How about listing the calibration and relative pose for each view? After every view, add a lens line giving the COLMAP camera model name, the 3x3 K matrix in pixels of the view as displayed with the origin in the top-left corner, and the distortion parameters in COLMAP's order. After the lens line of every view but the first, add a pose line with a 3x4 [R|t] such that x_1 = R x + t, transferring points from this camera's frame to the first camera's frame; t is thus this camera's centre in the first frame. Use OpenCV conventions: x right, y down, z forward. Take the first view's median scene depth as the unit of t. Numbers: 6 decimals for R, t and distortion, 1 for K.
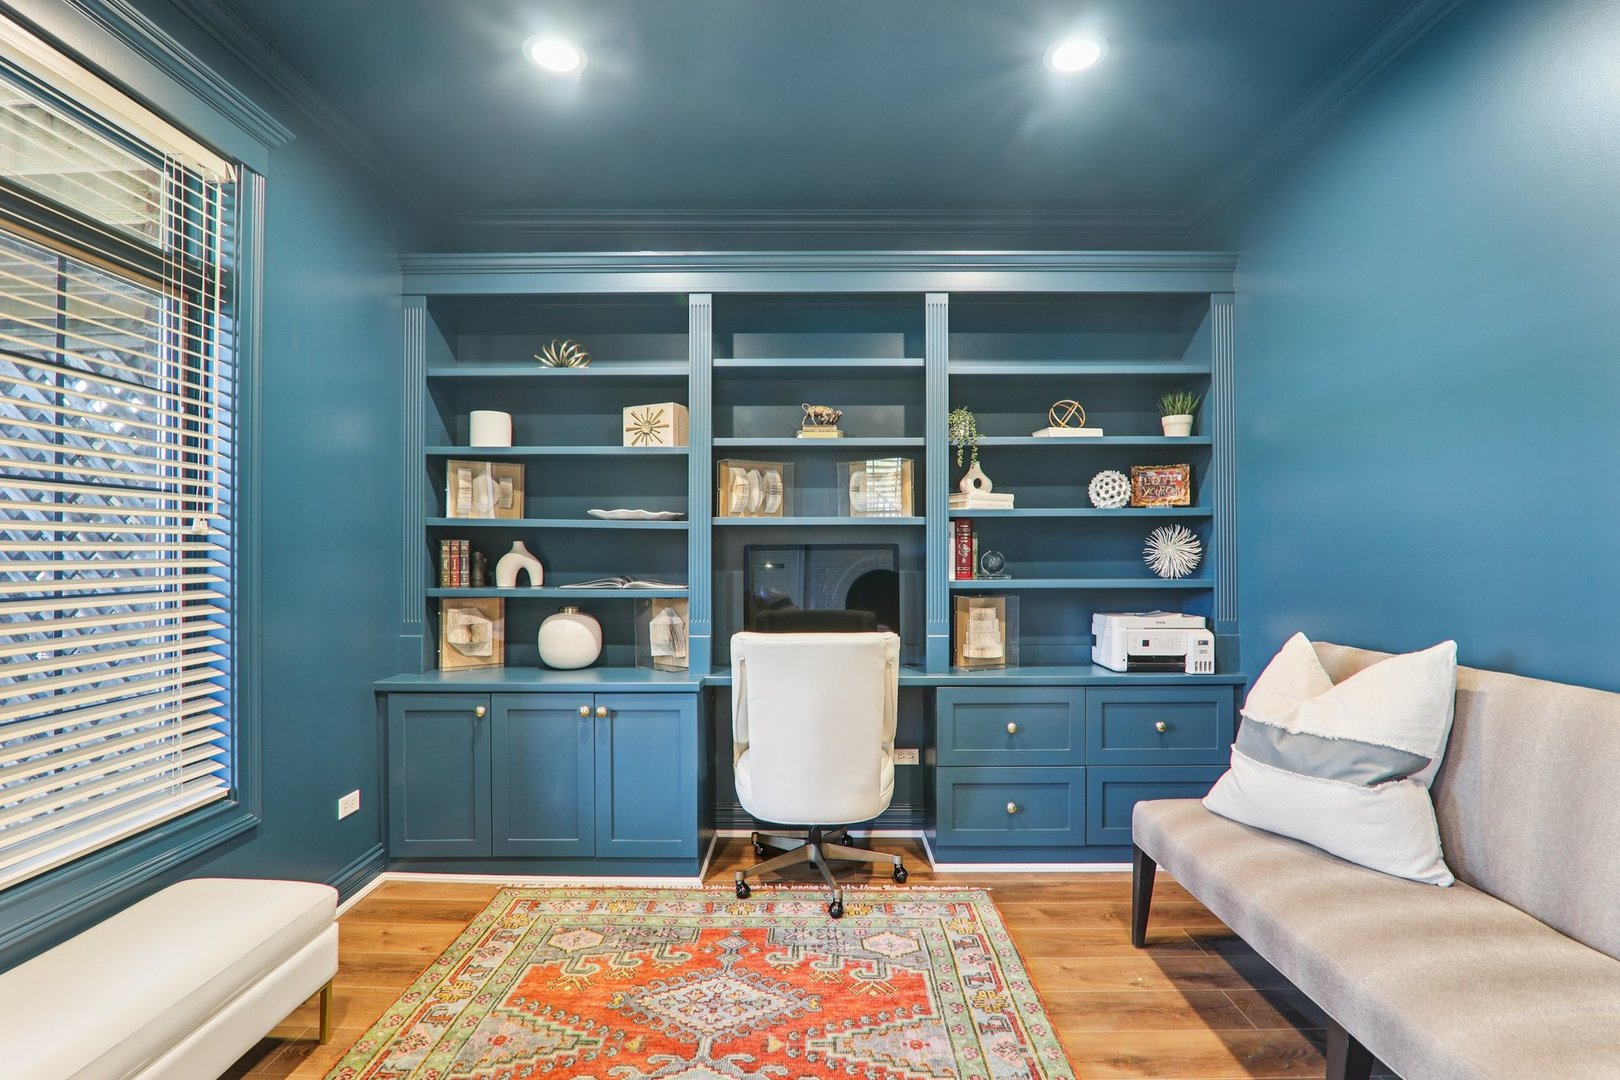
lens RADIAL K [[750.1, 0, 813.0], [0, 750.1, 541.8], [0, 0, 1]] dist [-0.017840, 0.000050]
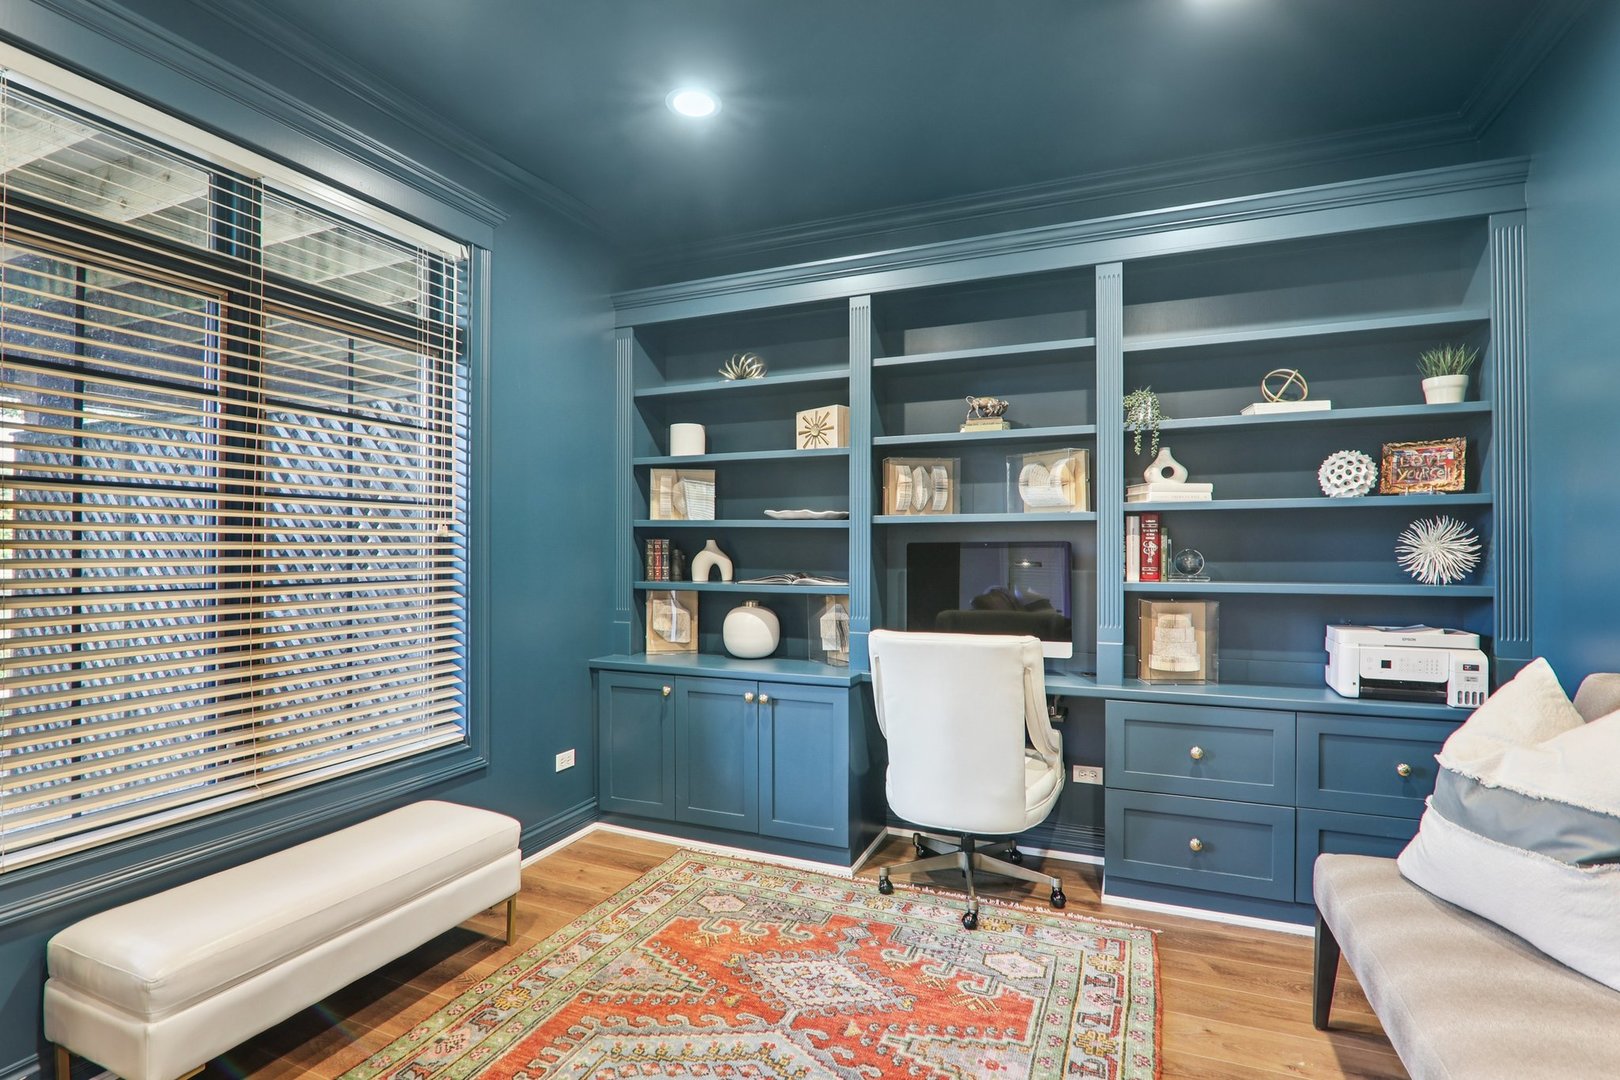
lens RADIAL K [[782.8, 0, 810.0], [0, 782.8, 540.0], [0, 0, 1]] dist [-0.018901, 0.000982]
pose [[0.922542, -0.003474, -0.385880, 0.210981], [0.004259, 0.999990, 0.001180, -0.001611], [0.385873, -0.002732, 0.922548, -0.006946]]
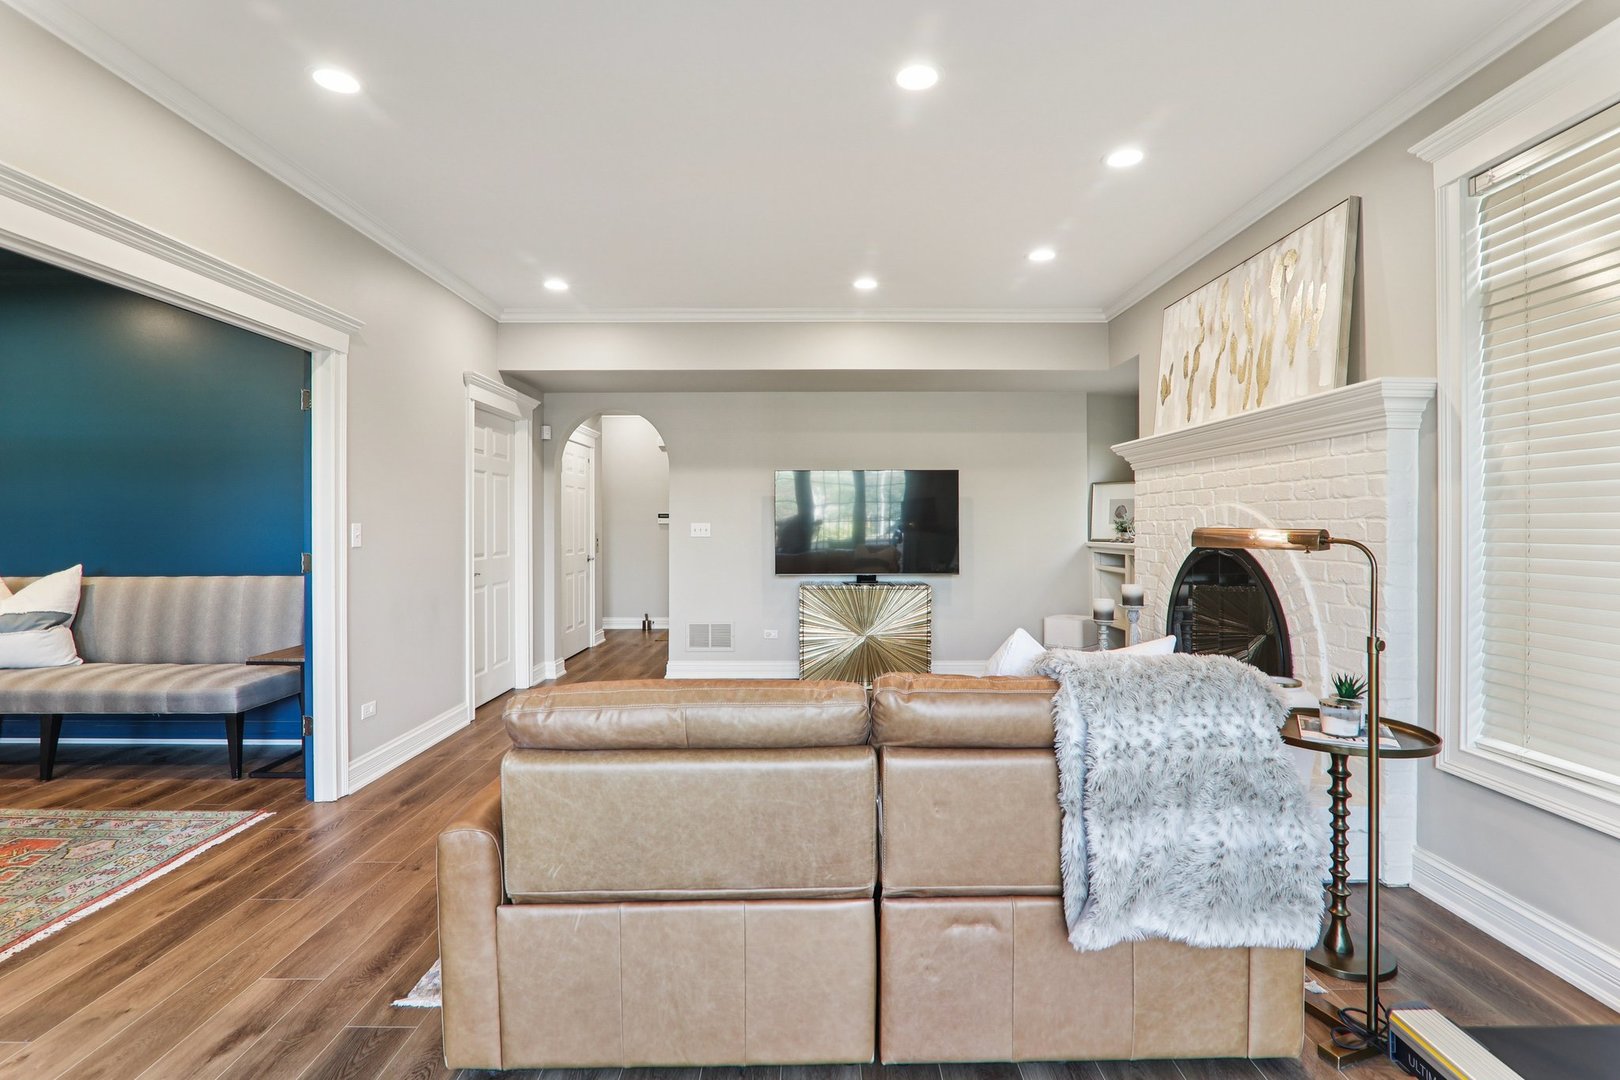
lens RADIAL K [[756.0, 0, 810.6], [0, 756.0, 514.6], [0, 0, 1]] dist [-0.004044, -0.000559]
pose [[-0.004602, 0.011626, 0.999922, -1.001807], [-0.006278, 0.999912, -0.011655, -0.007804], [-0.999970, -0.006332, -0.004528, -0.852343]]
